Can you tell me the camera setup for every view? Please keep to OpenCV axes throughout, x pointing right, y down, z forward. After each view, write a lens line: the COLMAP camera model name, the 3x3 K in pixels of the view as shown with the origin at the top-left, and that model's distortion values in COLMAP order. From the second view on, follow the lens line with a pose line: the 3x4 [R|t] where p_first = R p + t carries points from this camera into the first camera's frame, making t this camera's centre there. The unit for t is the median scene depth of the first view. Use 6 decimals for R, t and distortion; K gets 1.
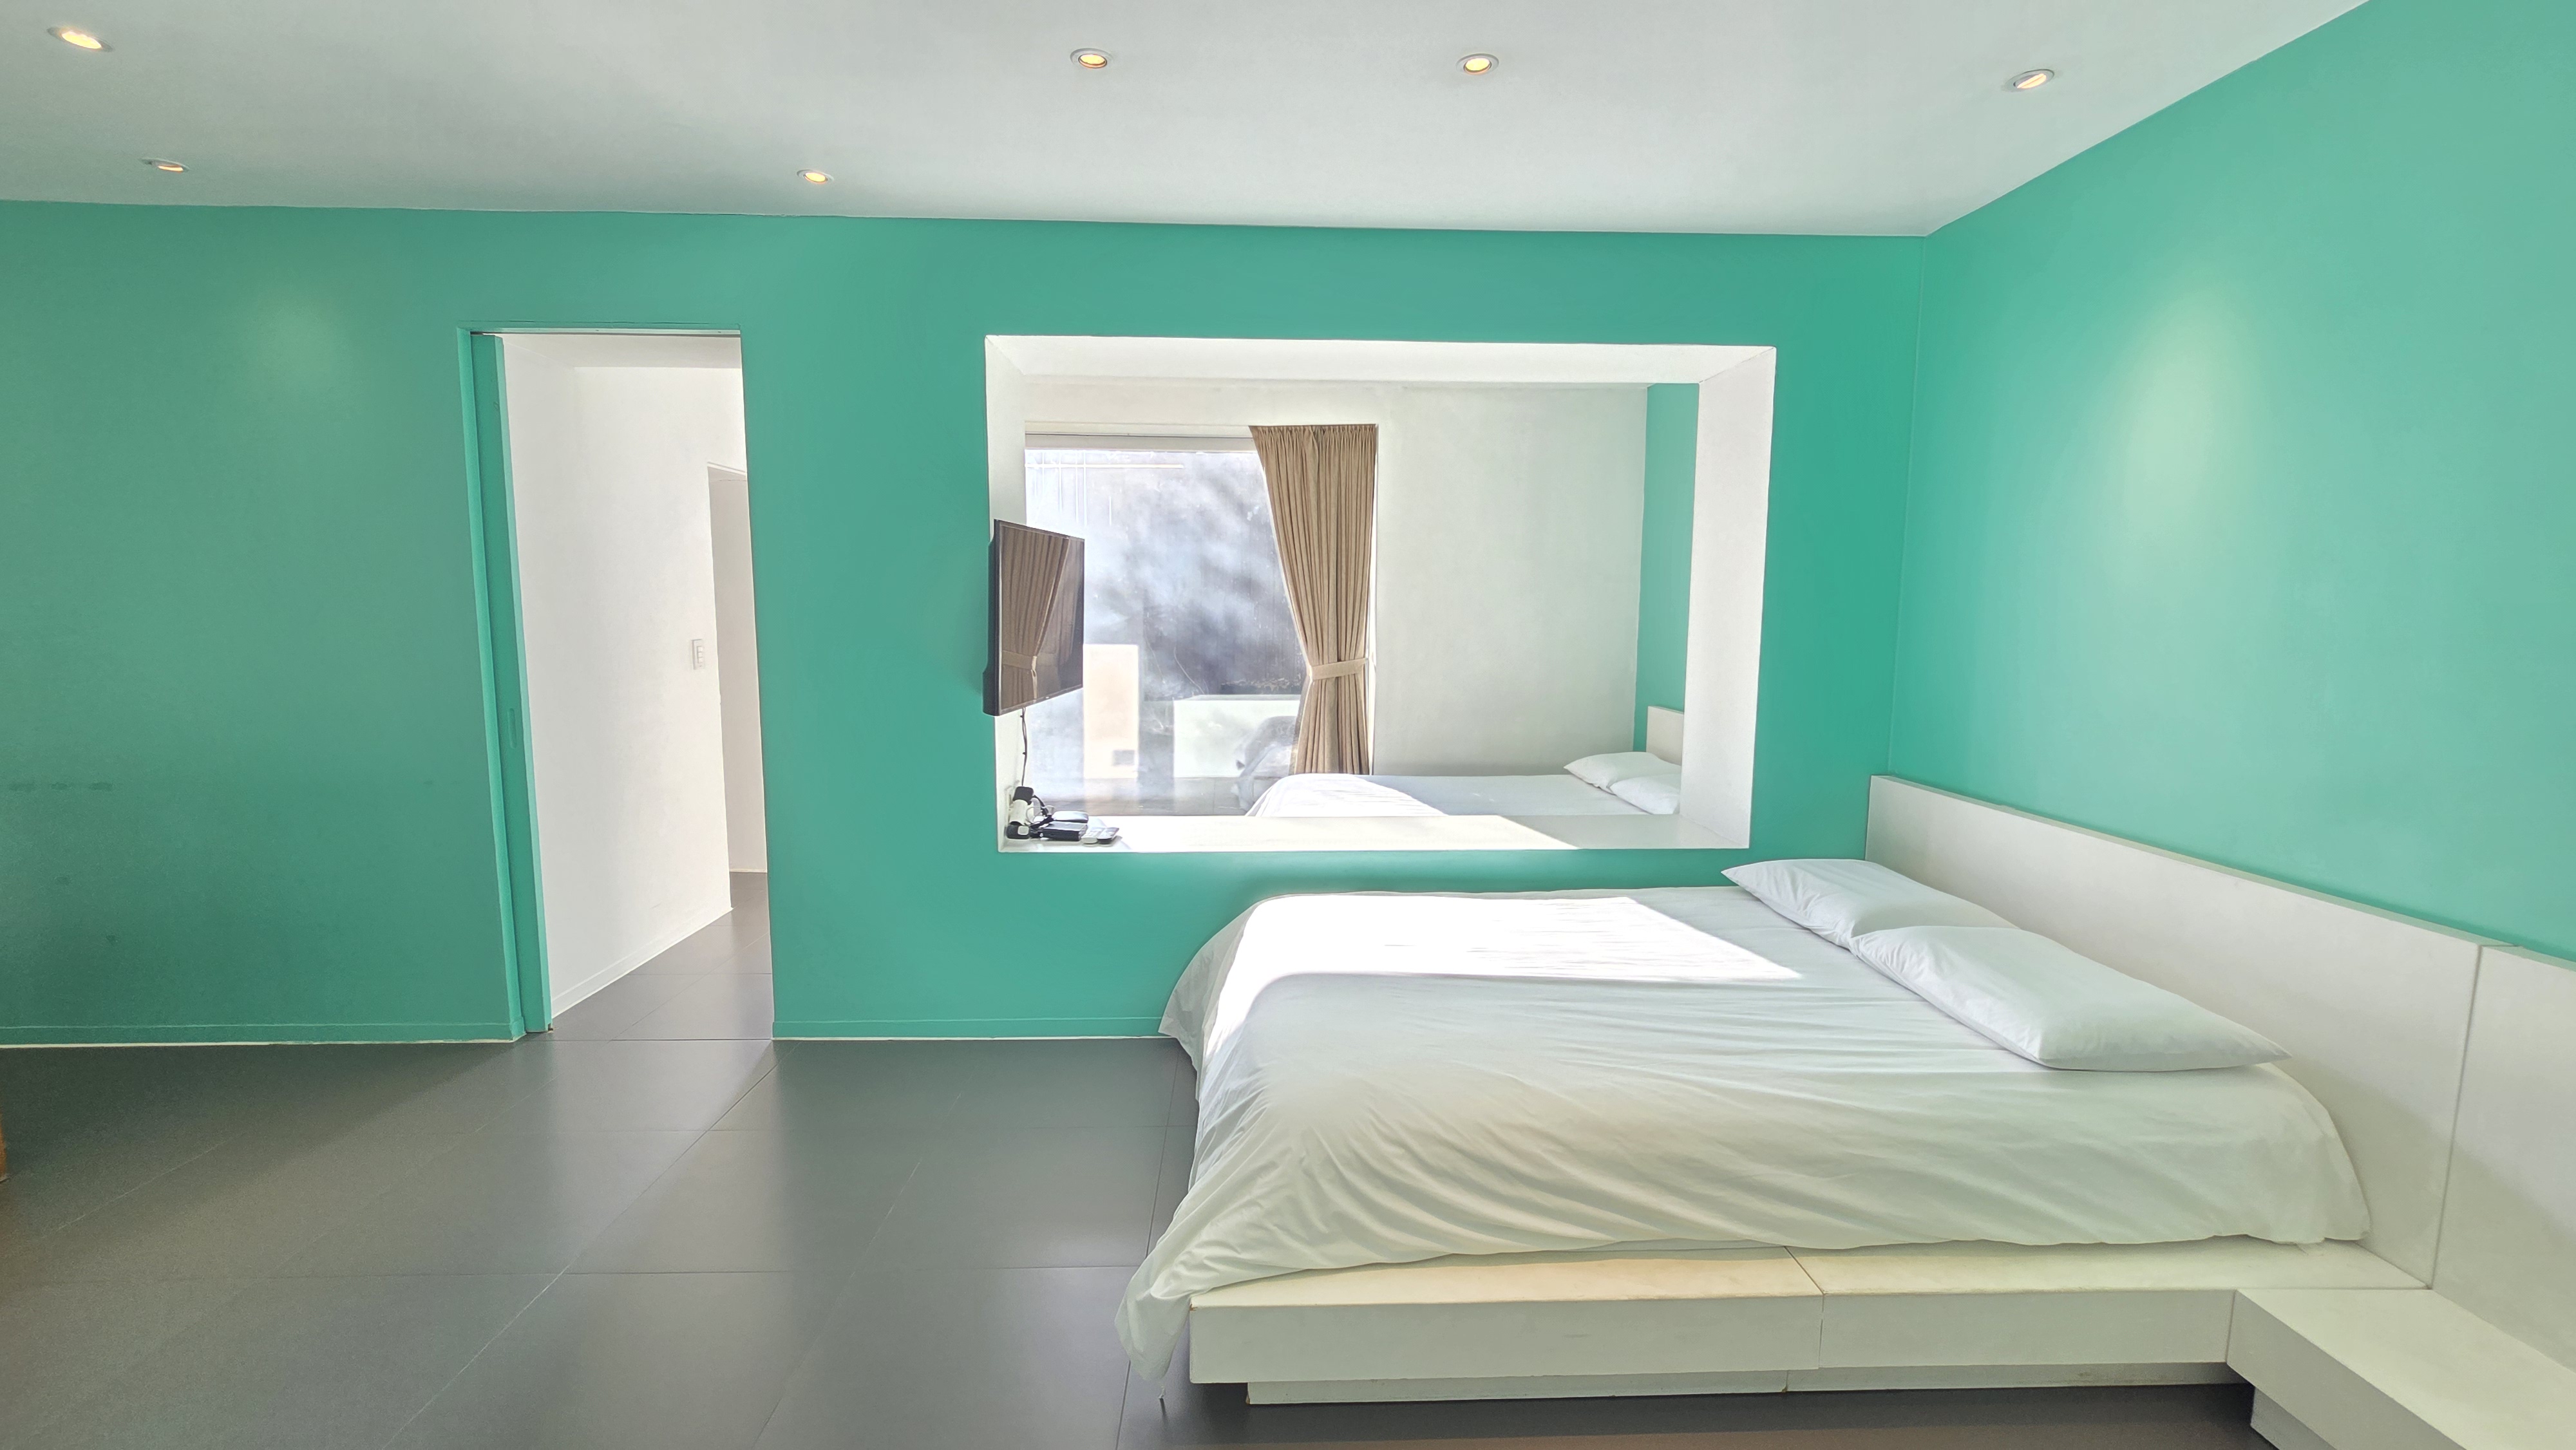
lens RADIAL K [[1059.9, 0, 1299.5], [0, 1059.9, 716.5], [0, 0, 1]] dist [-0.002403, -0.000908]
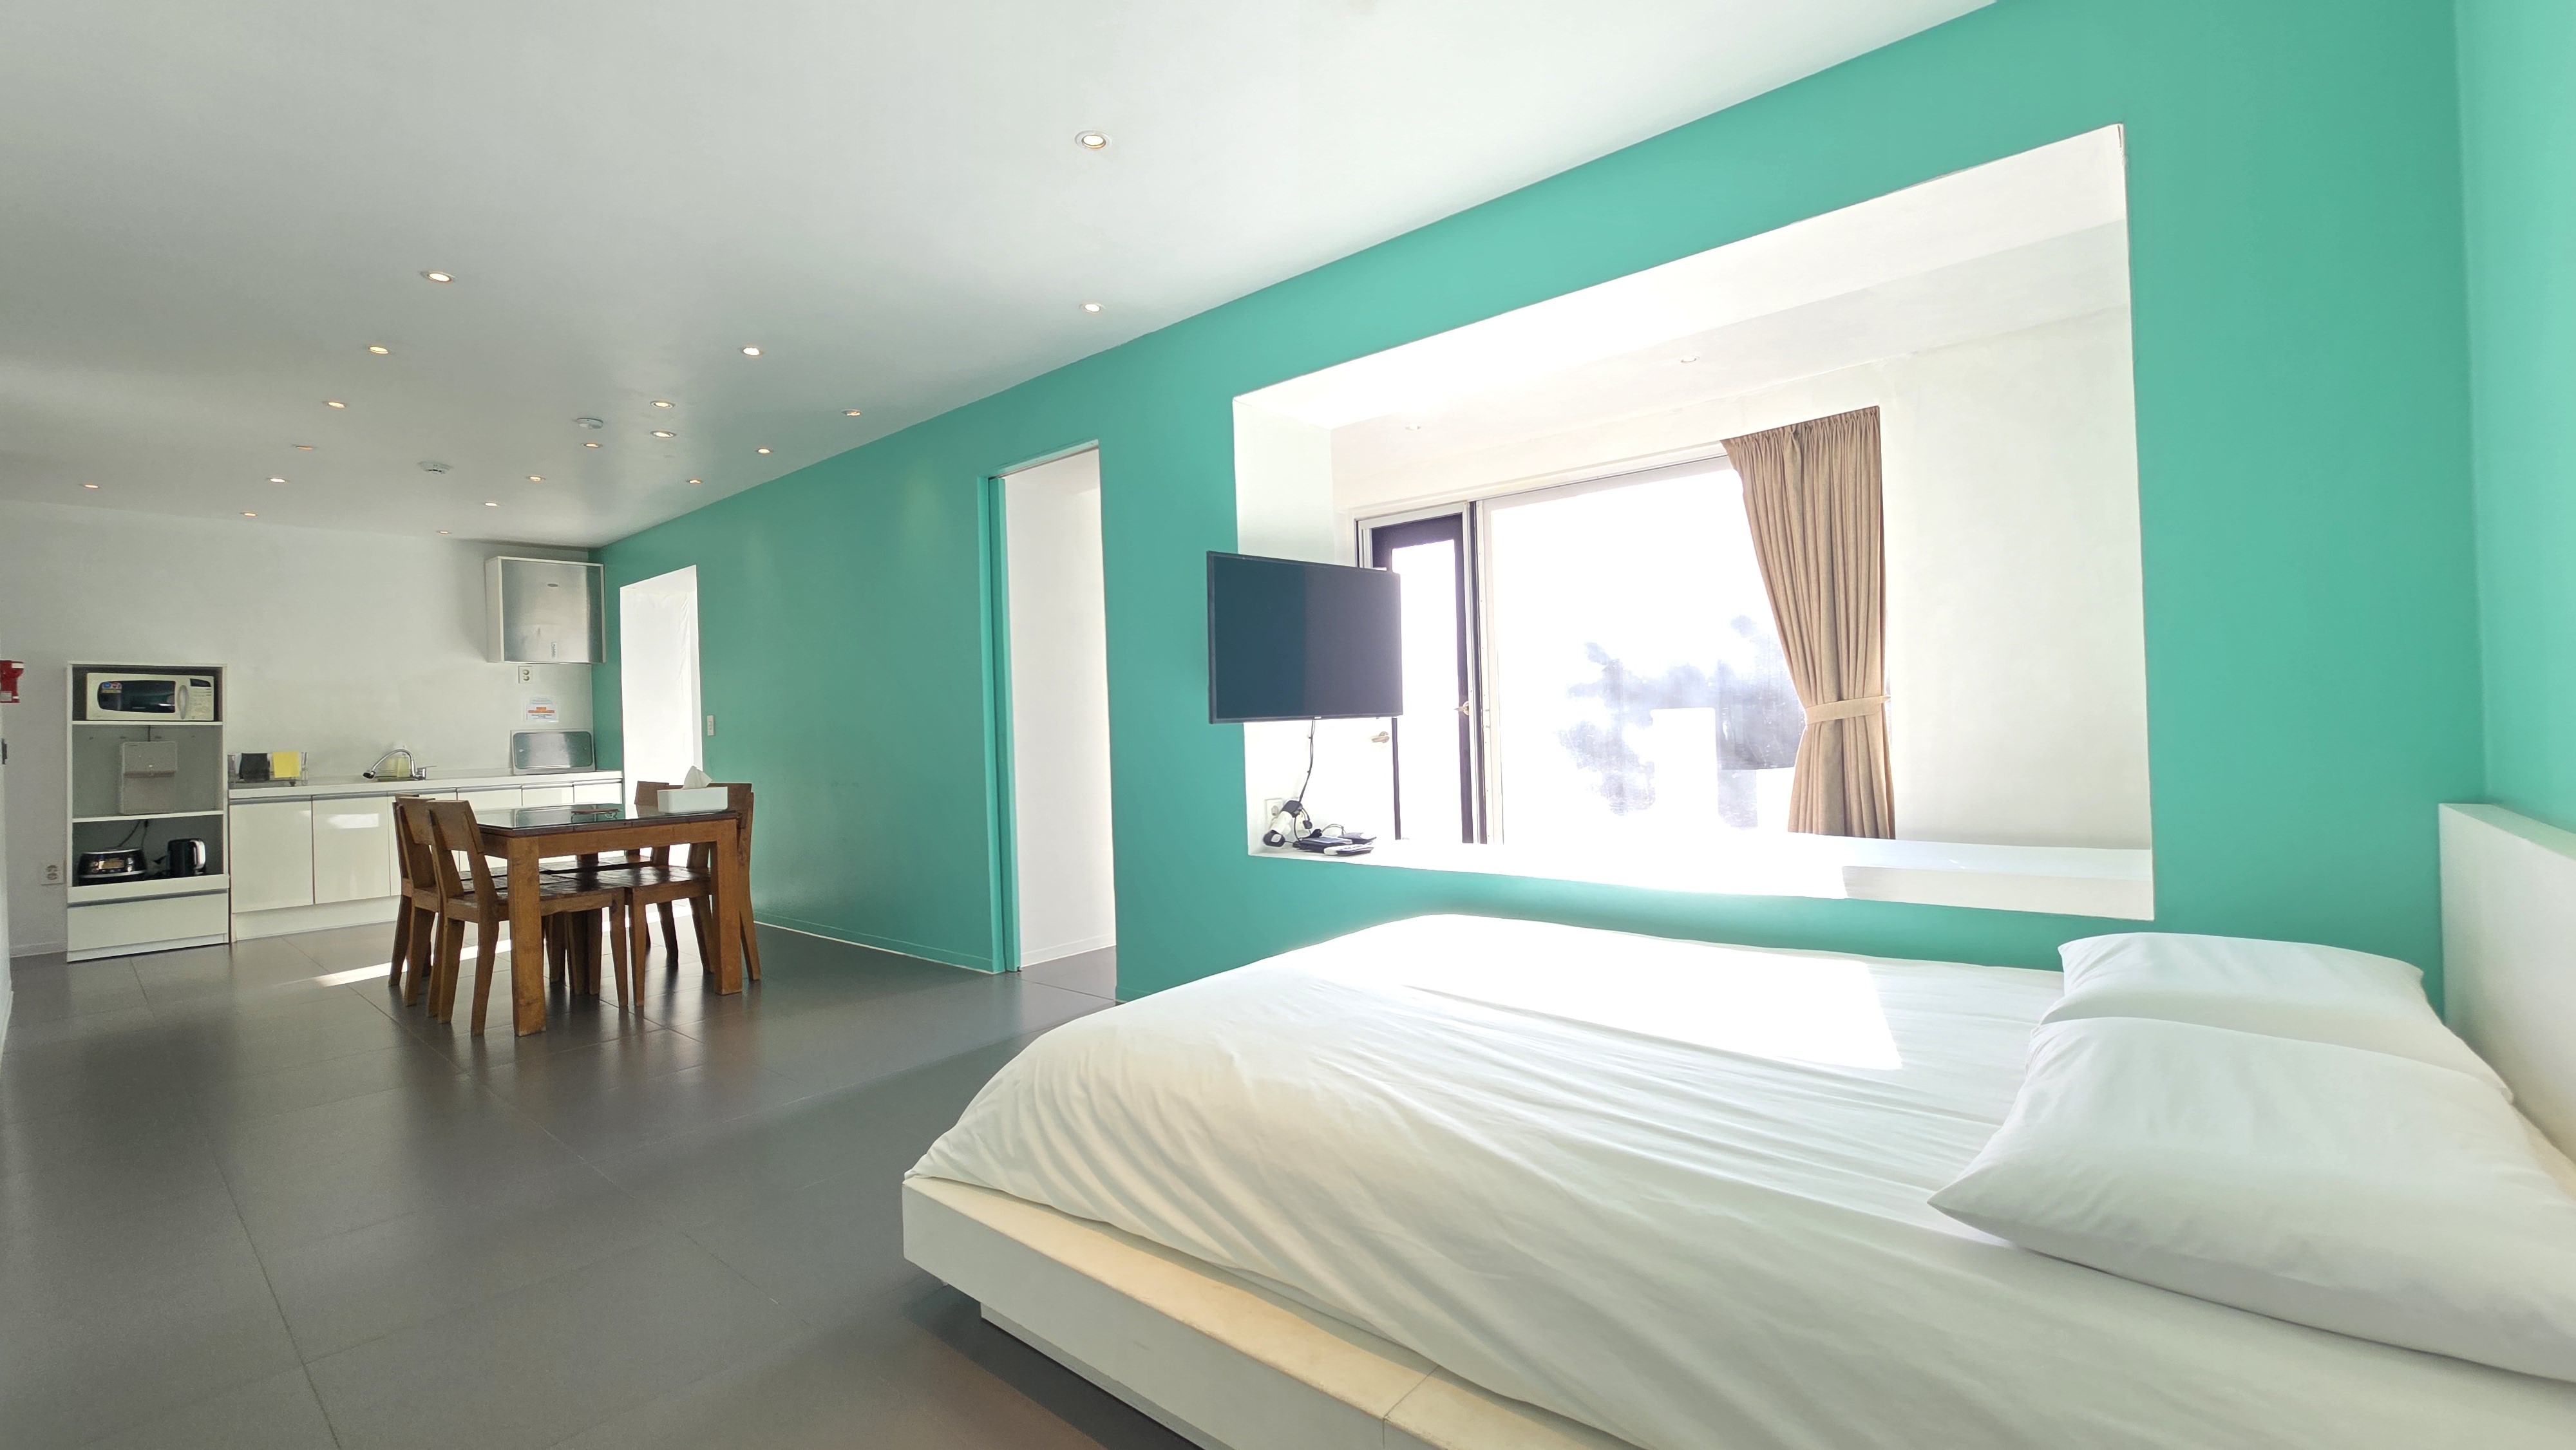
lens RADIAL K [[1059.9, 0, 1296.9], [0, 1059.9, 728.0], [0, 0, 1]] dist [-0.002403, -0.000908]
pose [[0.733045, -0.030730, -0.679486, 0.642457], [-0.032342, 0.996274, -0.079947, 0.106672], [0.679411, 0.080581, 0.729320, 0.290166]]
